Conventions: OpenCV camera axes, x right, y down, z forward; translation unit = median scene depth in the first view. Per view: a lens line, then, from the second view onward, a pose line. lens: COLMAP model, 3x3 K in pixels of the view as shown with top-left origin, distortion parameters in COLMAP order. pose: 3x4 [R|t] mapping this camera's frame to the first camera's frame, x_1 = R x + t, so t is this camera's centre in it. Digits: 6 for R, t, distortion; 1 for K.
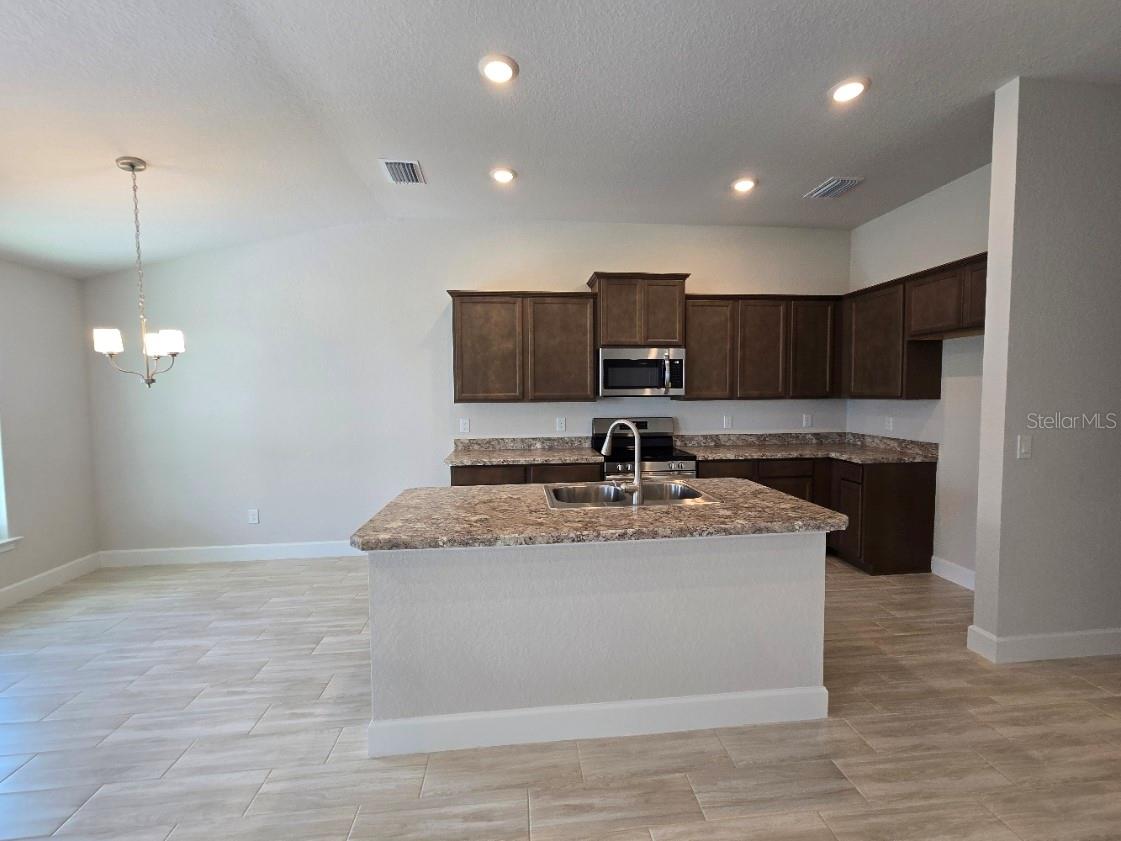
lens RADIAL K [[463.6, 0, 560.5], [0, 463.6, 420.5], [0, 0, 1]] dist [-0.001218, -0.000214]
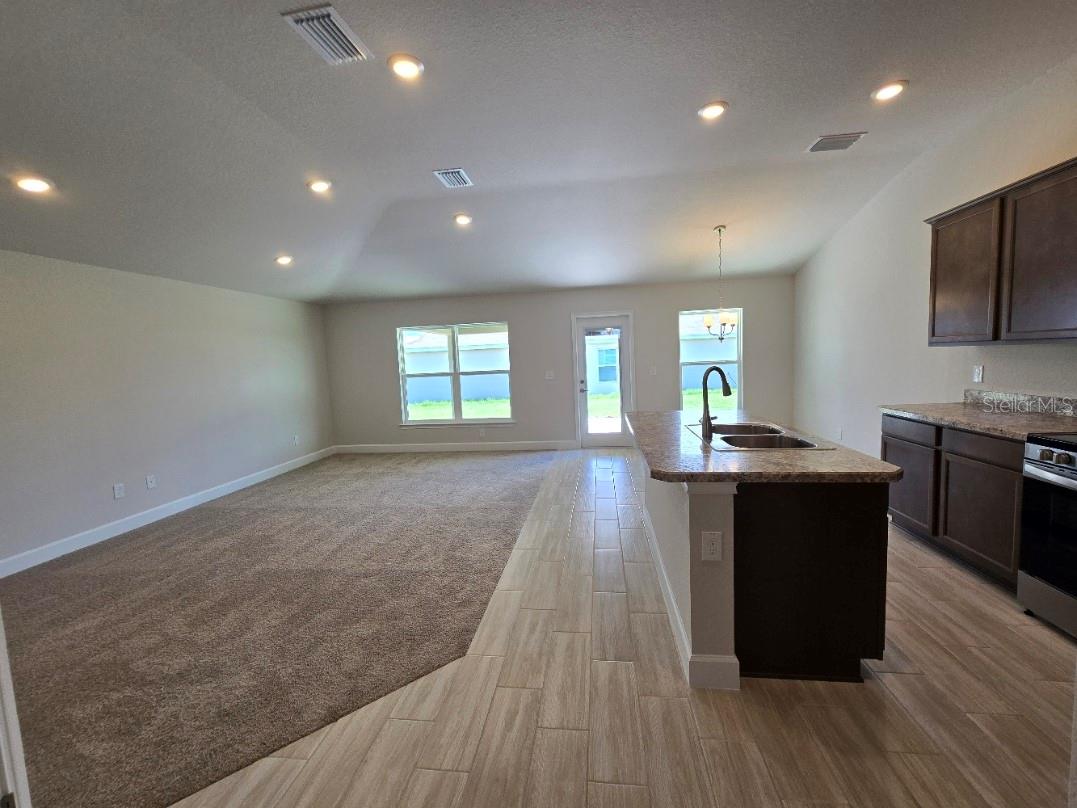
lens RADIAL K [[455.2, 0, 538.5], [0, 455.2, 404.0], [0, 0, 1]] dist [-0.000084, -0.000094]
pose [[-0.222735, 0.115037, -0.968068, 0.991675], [-0.011885, 0.992619, 0.120689, -0.031751], [0.974807, 0.038387, -0.219724, 0.583302]]
